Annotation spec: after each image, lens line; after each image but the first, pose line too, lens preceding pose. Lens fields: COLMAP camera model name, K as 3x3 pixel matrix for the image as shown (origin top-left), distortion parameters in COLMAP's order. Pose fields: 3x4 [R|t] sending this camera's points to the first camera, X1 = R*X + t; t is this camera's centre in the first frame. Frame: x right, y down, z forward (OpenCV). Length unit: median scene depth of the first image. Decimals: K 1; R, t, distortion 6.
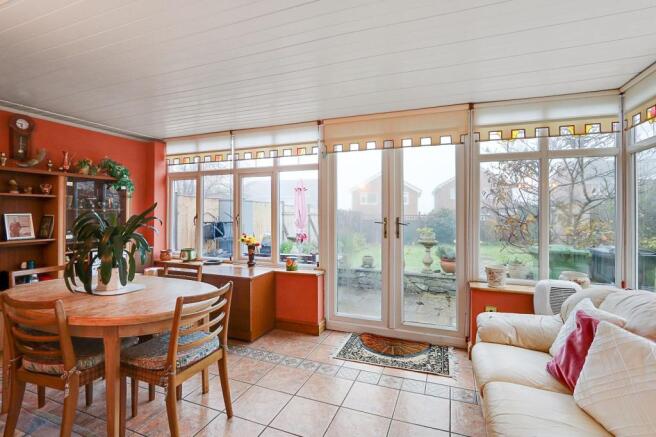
lens RADIAL K [[309.0, 0, 332.6], [0, 309.0, 213.3], [0, 0, 1]] dist [-0.017735, 0.000317]
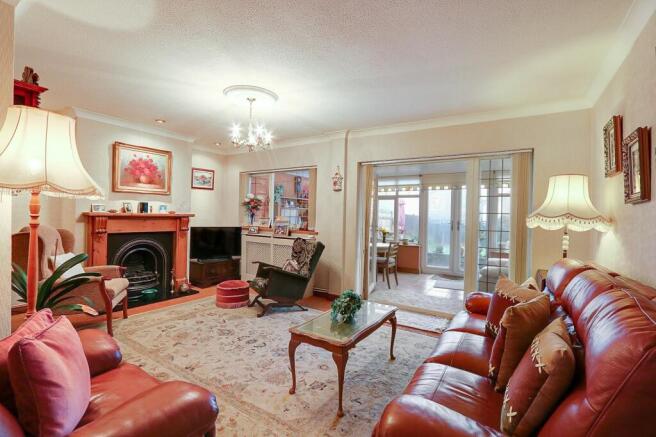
lens RADIAL K [[309.0, 0, 325.7], [0, 309.0, 215.2], [0, 0, 1]] dist [-0.017735, 0.000317]
pose [[0.974845, 0.022095, -0.221786, -0.199784], [-0.024244, 0.999682, -0.006970, 0.008530], [0.221561, 0.012171, 0.975070, -1.200597]]
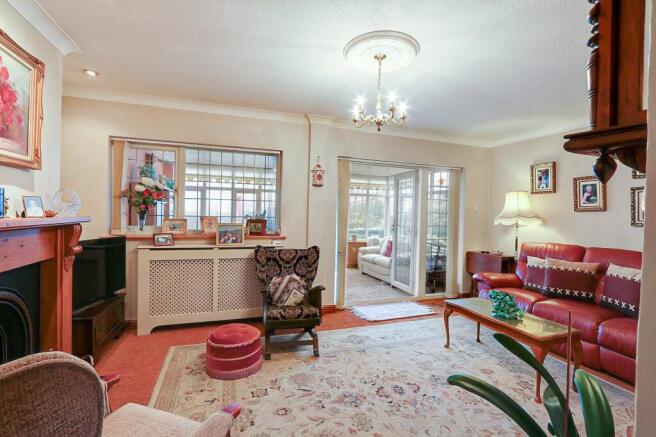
lens RADIAL K [[309.0, 0, 331.7], [0, 309.0, 216.3], [0, 0, 1]] dist [-0.017735, 0.000317]
pose [[0.755658, 0.008458, 0.654912, -1.152959], [-0.016745, 0.999839, 0.006408, -0.004422], [-0.654753, -0.015809, 0.755678, -0.773535]]
